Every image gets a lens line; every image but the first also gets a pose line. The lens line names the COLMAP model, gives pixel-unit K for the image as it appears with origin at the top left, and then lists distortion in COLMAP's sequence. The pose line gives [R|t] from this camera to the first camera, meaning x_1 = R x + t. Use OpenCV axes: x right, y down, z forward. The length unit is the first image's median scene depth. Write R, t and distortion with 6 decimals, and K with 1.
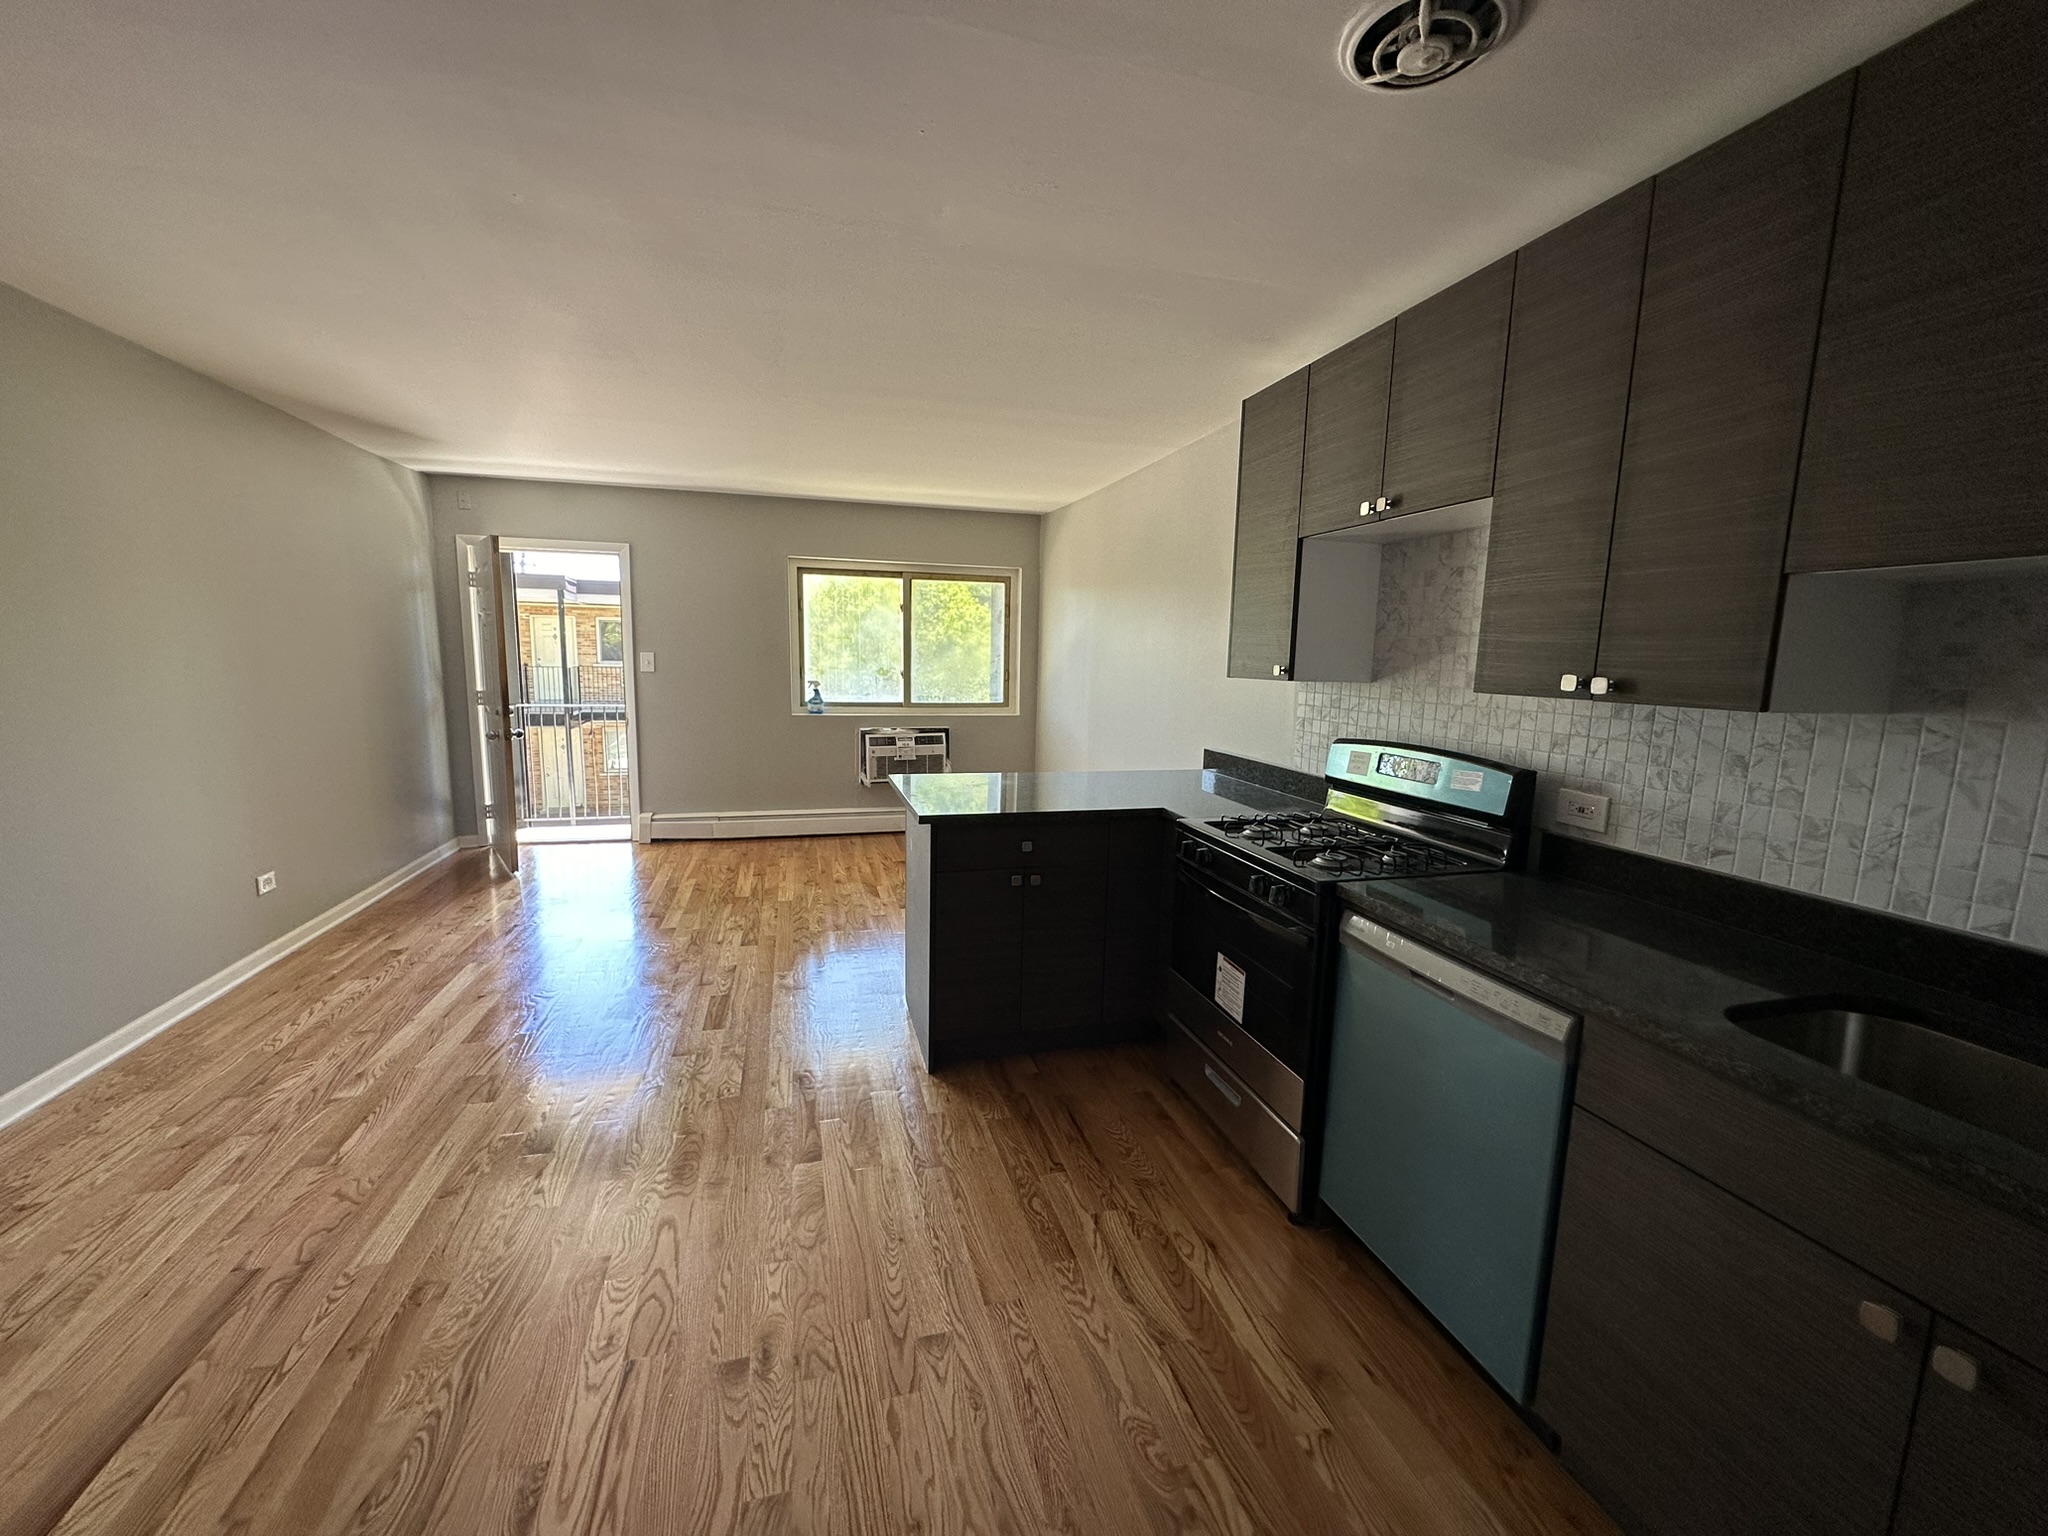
lens RADIAL K [[815.0, 0, 1021.0], [0, 815.0, 765.3], [0, 0, 1]] dist [-0.005503, 0.001171]
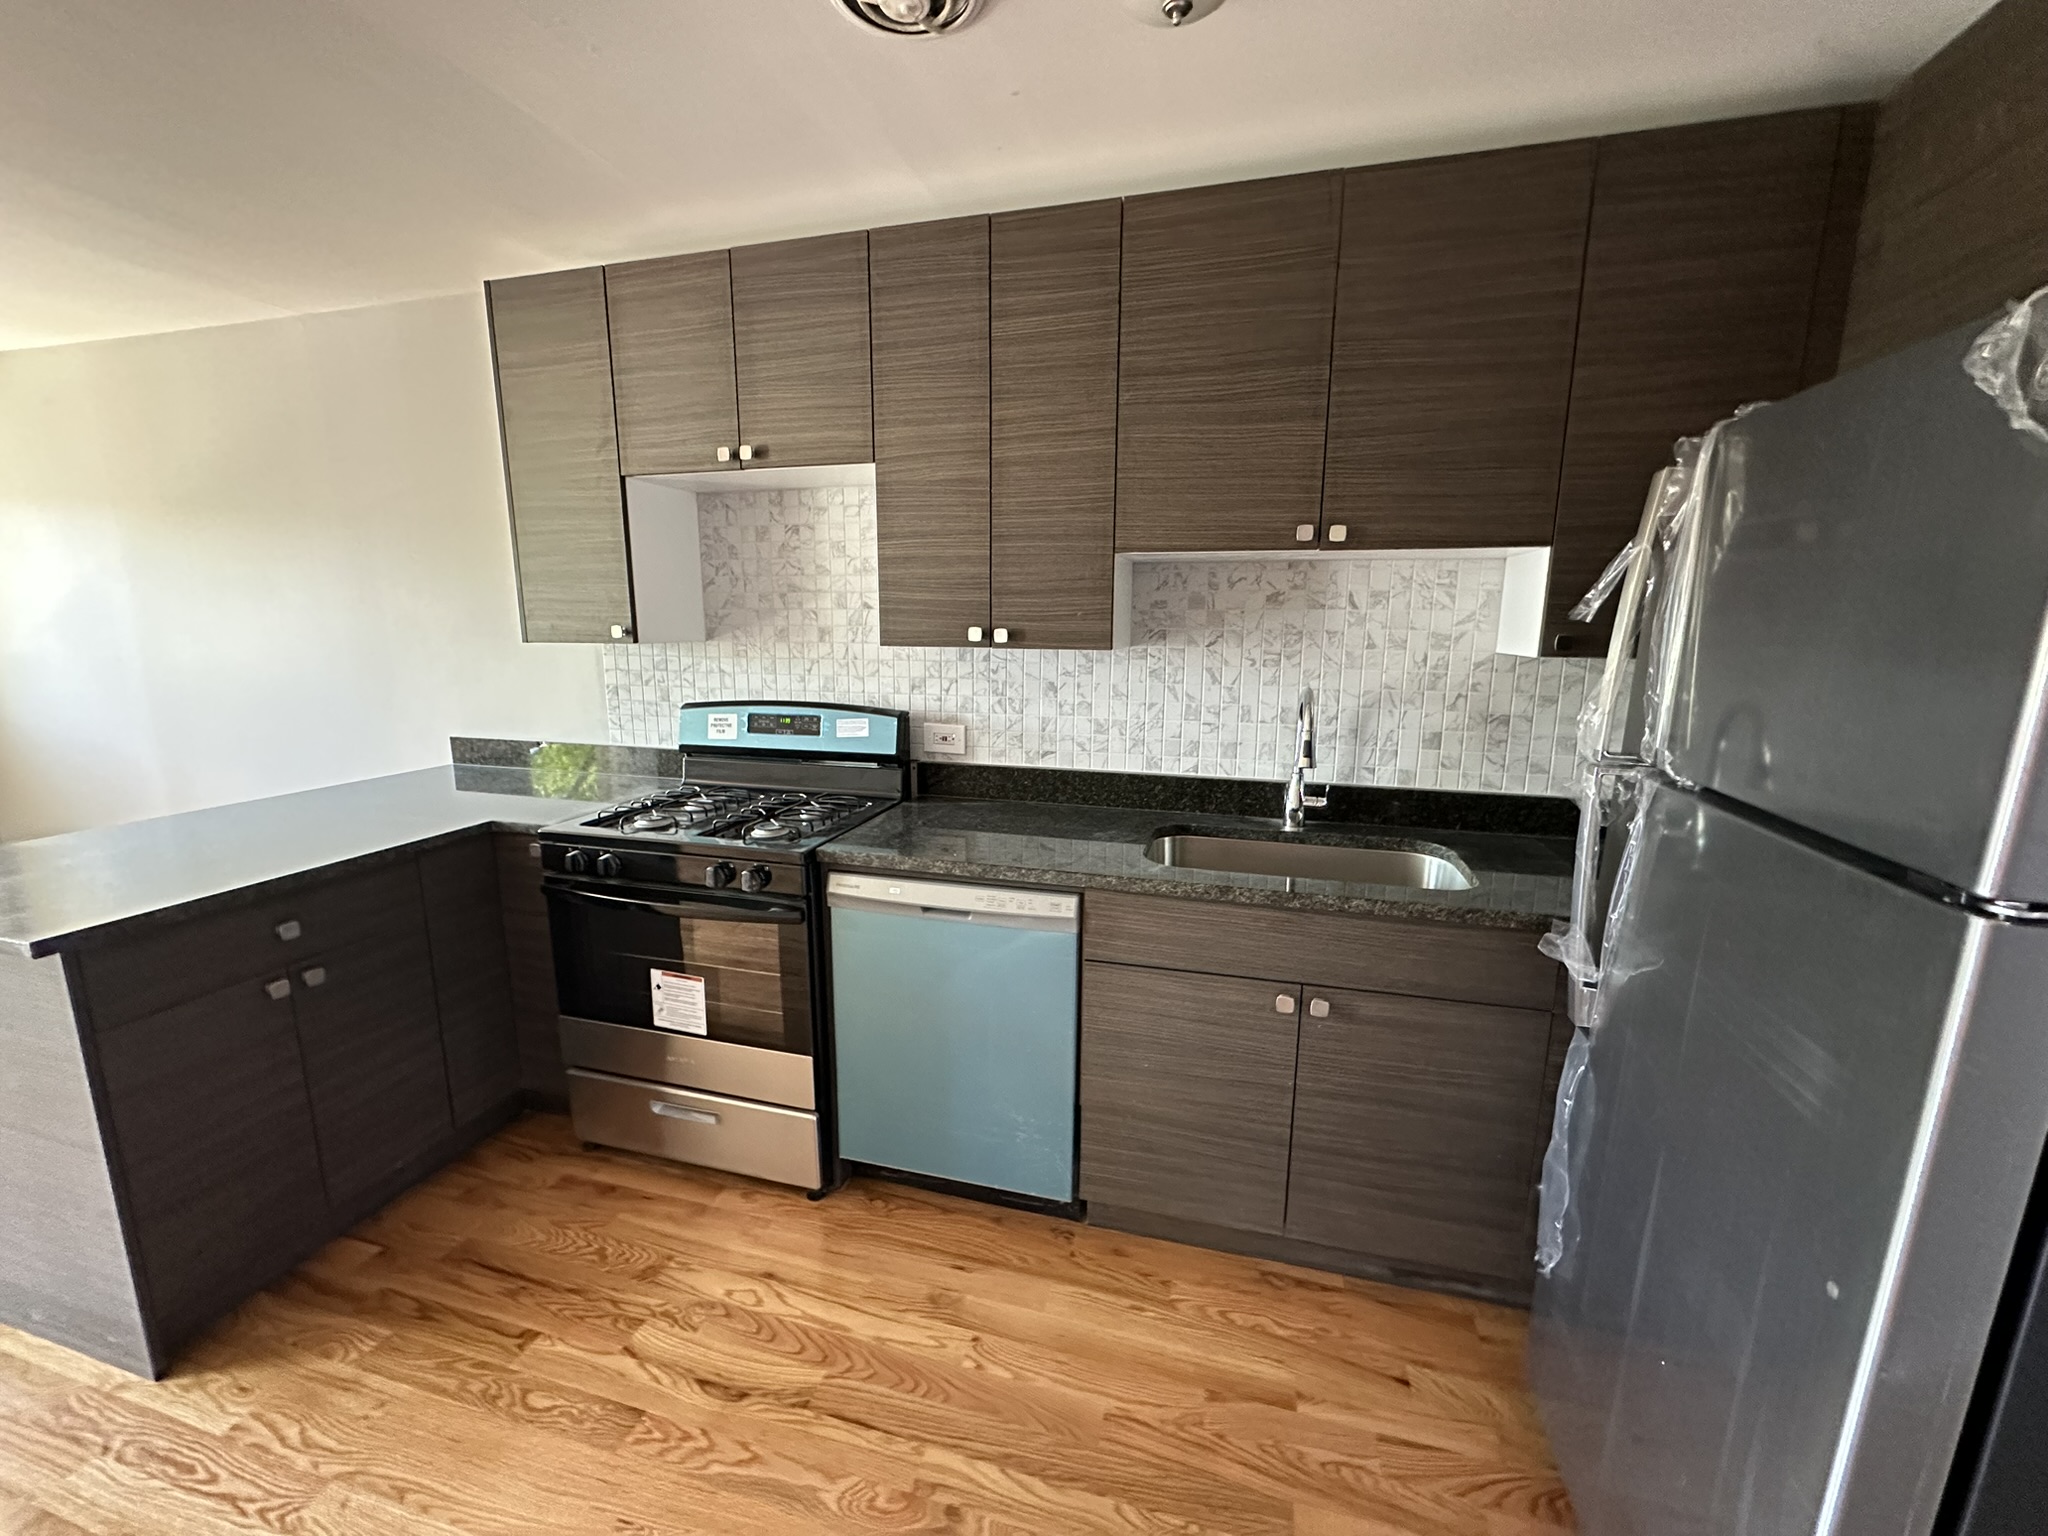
lens RADIAL K [[815.0, 0, 1021.1], [0, 815.0, 766.2], [0, 0, 1]] dist [-0.005503, 0.001171]
pose [[0.515302, -0.174911, 0.838970, -0.274396], [0.124836, 0.983829, 0.128436, -0.045857], [-0.847868, 0.038550, 0.528804, 0.259283]]
